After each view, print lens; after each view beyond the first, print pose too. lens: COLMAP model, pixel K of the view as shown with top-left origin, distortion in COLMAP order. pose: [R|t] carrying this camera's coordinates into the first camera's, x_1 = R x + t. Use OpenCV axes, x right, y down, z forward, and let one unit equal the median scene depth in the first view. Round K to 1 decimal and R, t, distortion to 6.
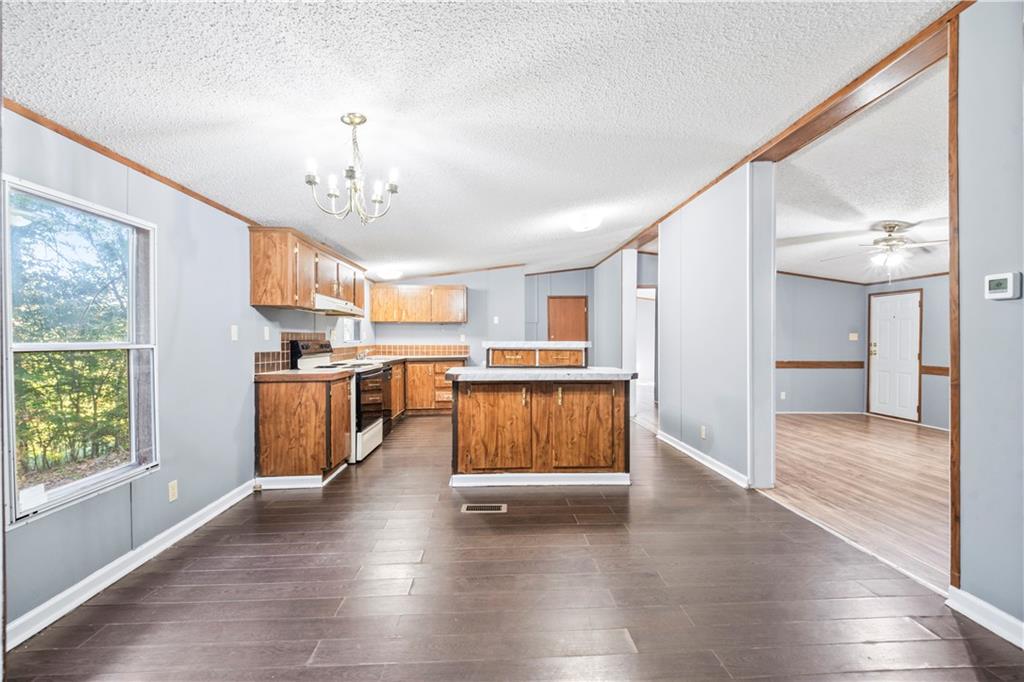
lens RADIAL K [[431.5, 0, 508.6], [0, 431.5, 343.6], [0, 0, 1]] dist [0.019130, -0.022082]
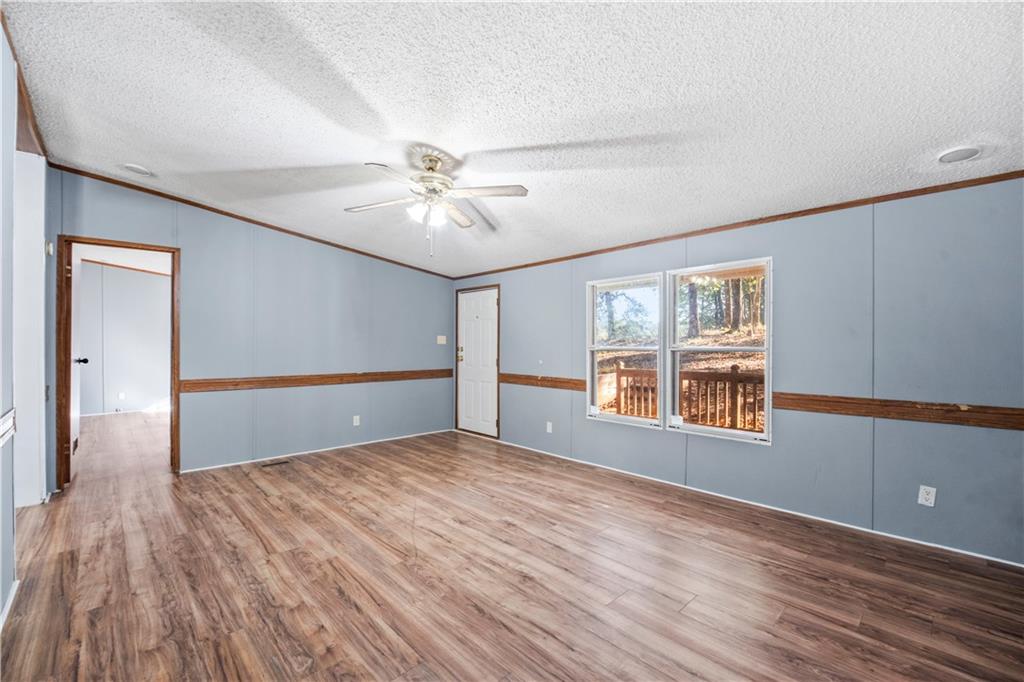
lens RADIAL K [[426.1, 0, 512.0], [0, 426.1, 341.0], [0, 0, 1]] dist [-0.021567, -0.000343]
pose [[0.752659, 0.003567, 0.658401, 0.739637], [0.006259, 0.999901, -0.012572, -0.004515], [-0.658381, 0.013584, 0.752563, 0.605171]]
